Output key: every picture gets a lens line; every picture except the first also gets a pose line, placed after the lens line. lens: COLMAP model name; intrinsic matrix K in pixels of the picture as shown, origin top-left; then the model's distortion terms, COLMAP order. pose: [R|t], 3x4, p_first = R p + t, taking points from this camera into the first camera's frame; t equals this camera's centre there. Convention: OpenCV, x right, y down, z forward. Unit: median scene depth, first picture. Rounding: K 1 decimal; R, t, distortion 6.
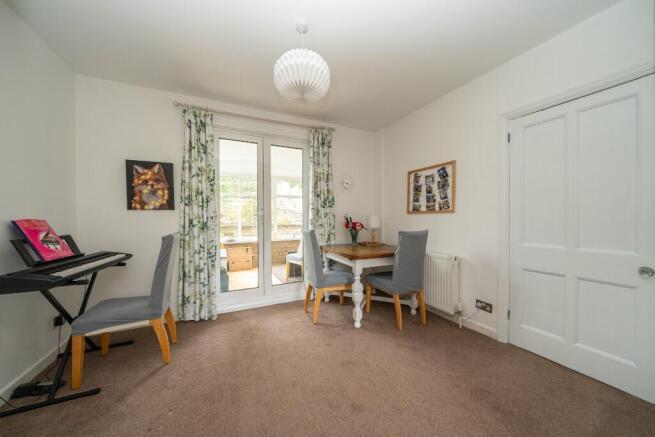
lens RADIAL K [[224.0, 0, 327.1], [0, 224.0, 222.4], [0, 0, 1]] dist [-0.001733, 0.000001]
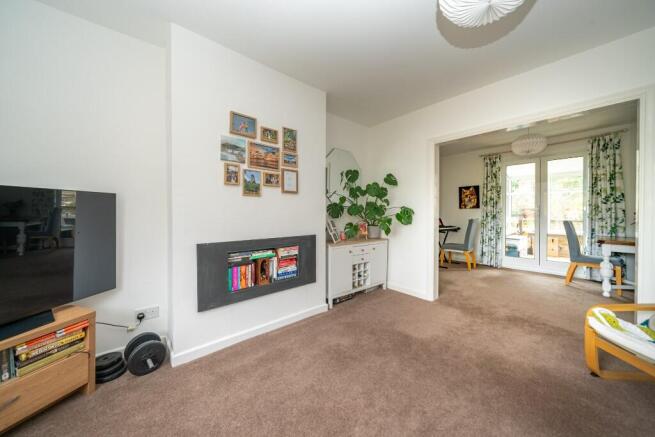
lens RADIAL K [[224.0, 0, 326.0], [0, 224.0, 214.1], [0, 0, 1]] dist [-0.001733, 0.000001]
pose [[0.269012, 0.013244, -0.963046, 0.883130], [-0.010320, 0.999888, 0.010867, -0.011110], [0.963082, 0.007015, 0.269118, -0.868163]]
